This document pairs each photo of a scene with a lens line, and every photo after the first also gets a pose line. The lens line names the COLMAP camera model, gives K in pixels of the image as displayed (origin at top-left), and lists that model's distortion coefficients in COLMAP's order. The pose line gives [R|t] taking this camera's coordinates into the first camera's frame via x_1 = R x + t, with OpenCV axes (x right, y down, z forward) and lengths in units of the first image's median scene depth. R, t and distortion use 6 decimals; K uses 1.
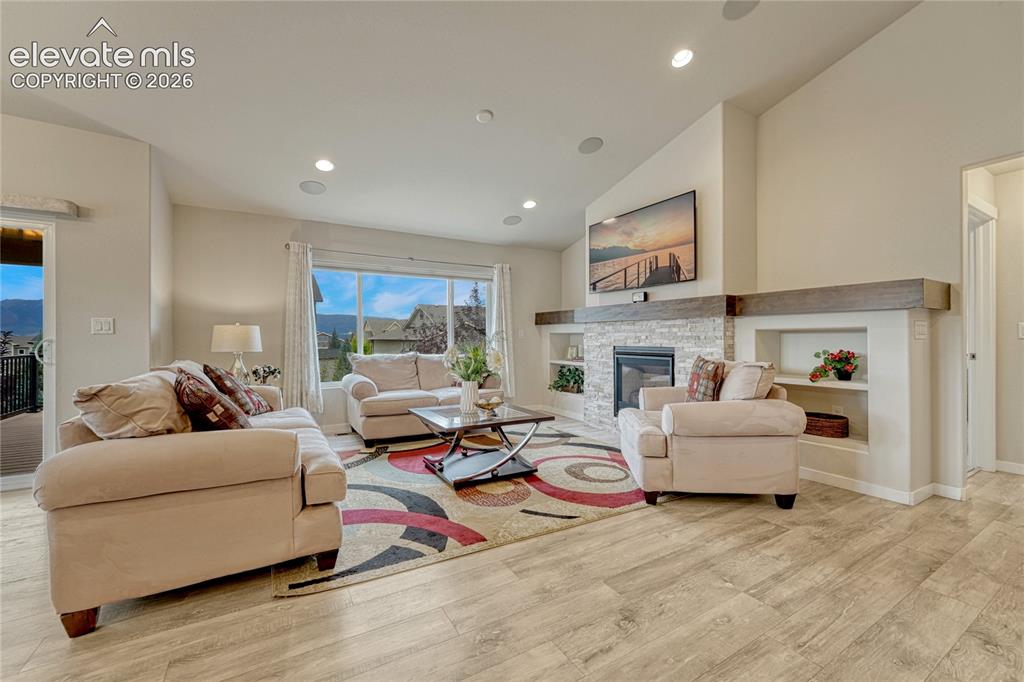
lens RADIAL K [[418.6, 0, 511.1], [0, 418.6, 334.6], [0, 0, 1]] dist [-0.010757, -0.000001]
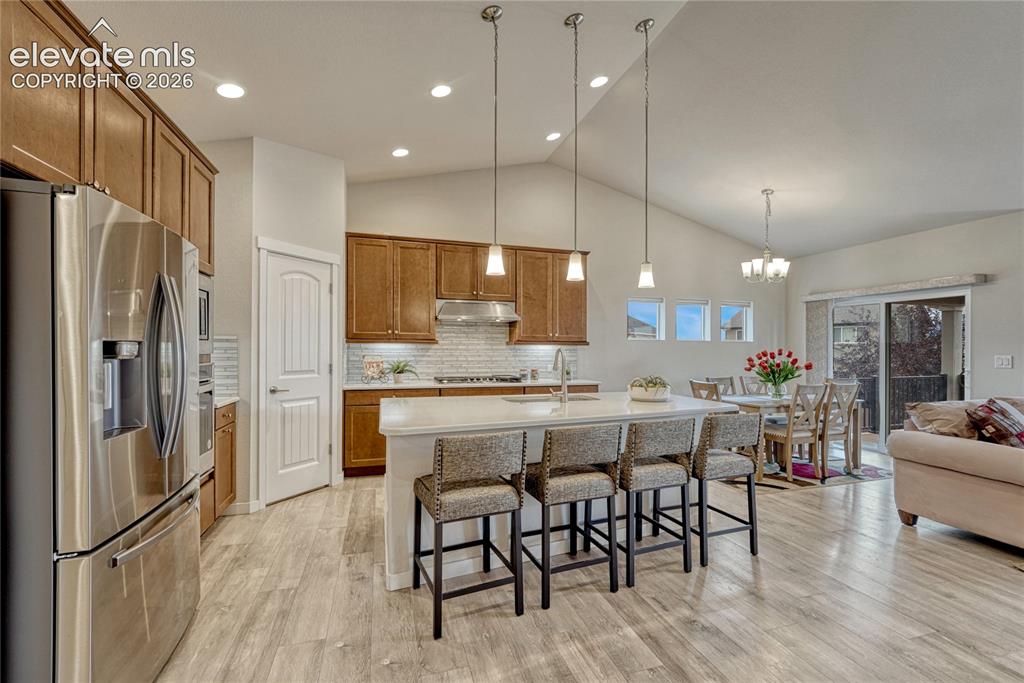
lens RADIAL K [[439.2, 0, 523.1], [0, 439.2, 346.4], [0, 0, 1]] dist [-0.002444, 0.000052]
pose [[-0.218819, -0.005609, -0.975749, 0.573498], [0.002750, 0.999976, -0.006365, -0.053167], [0.975762, -0.004076, -0.218798, -0.140080]]
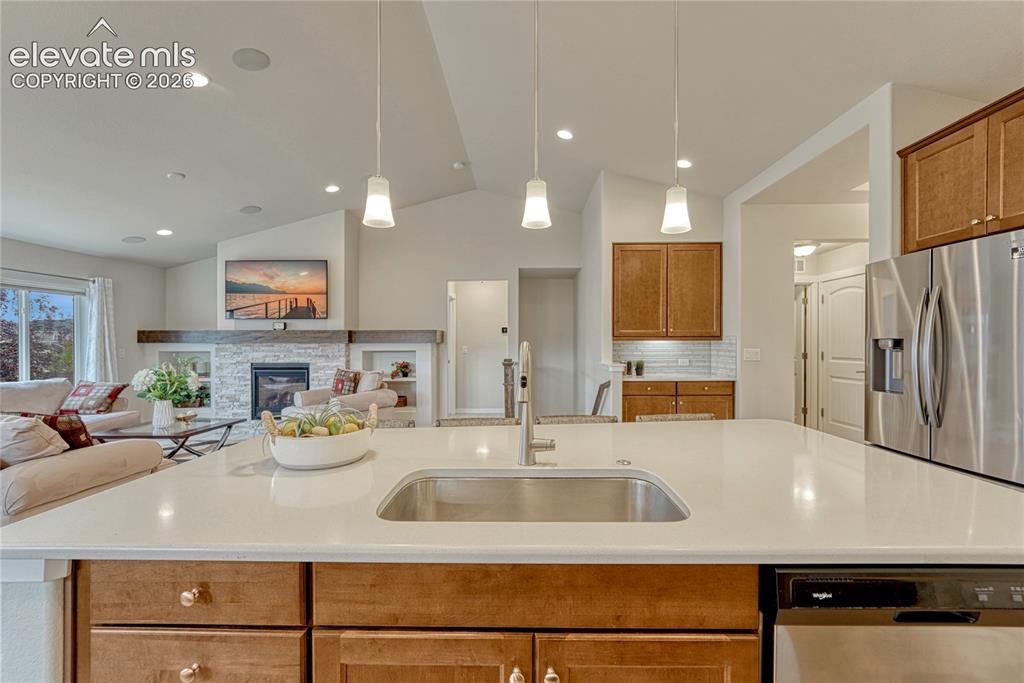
lens RADIAL K [[435.1, 0, 519.8], [0, 435.1, 343.6], [0, 0, 1]] dist [-0.003180, -0.000188]
pose [[0.515991, -0.005127, 0.856579, -0.553742], [-0.004946, 0.999948, 0.008965, -0.056343], [-0.856580, -0.008862, 0.515938, -0.425892]]
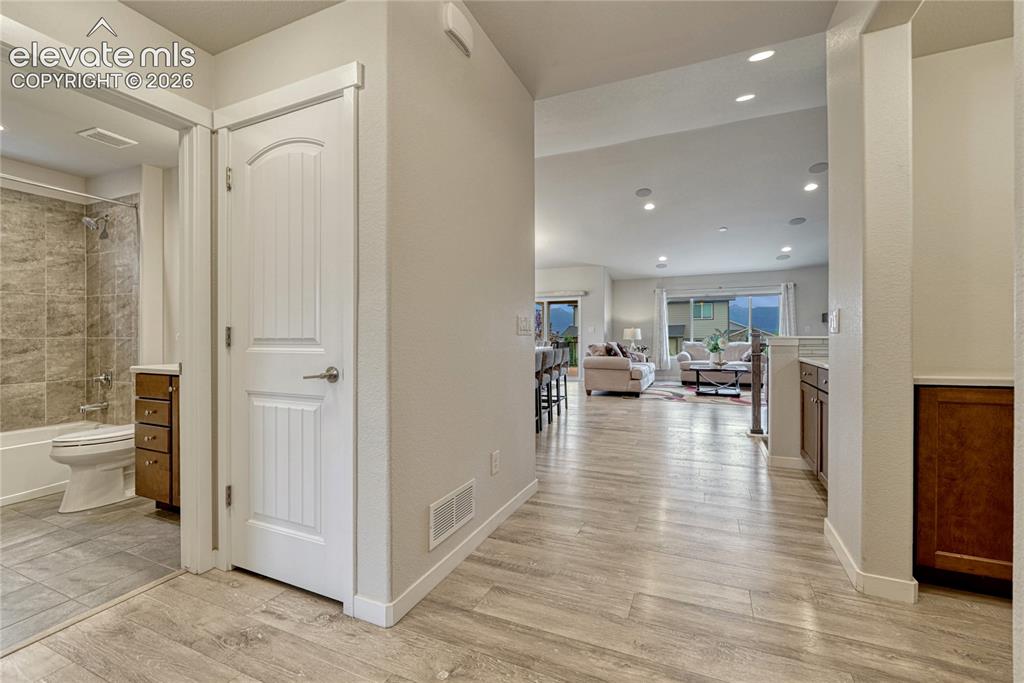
lens RADIAL K [[430.1, 0, 509.6], [0, 430.1, 338.9], [0, 0, 1]] dist [0.000049, 0.000023]
pose [[0.574215, 0.002420, -0.818701, 1.010309], [0.015229, 0.999791, 0.013637, -0.006947], [0.818563, -0.020298, 0.574058, -1.047734]]
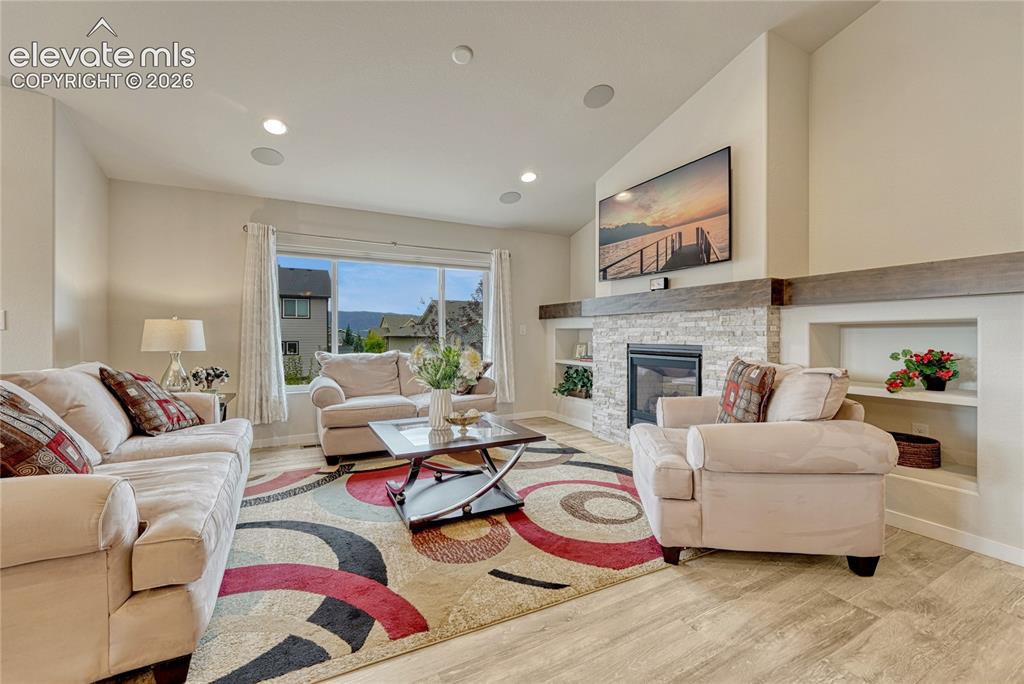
lens RADIAL K [[421.0, 0, 514.6], [0, 421.0, 337.9], [0, 0, 1]] dist [-0.011202, -0.000010]
pose [[0.999311, -0.000945, -0.037109, 0.063424], [0.001566, 0.999859, 0.016701, 0.001504], [0.037088, -0.016747, 0.999172, 0.188466]]
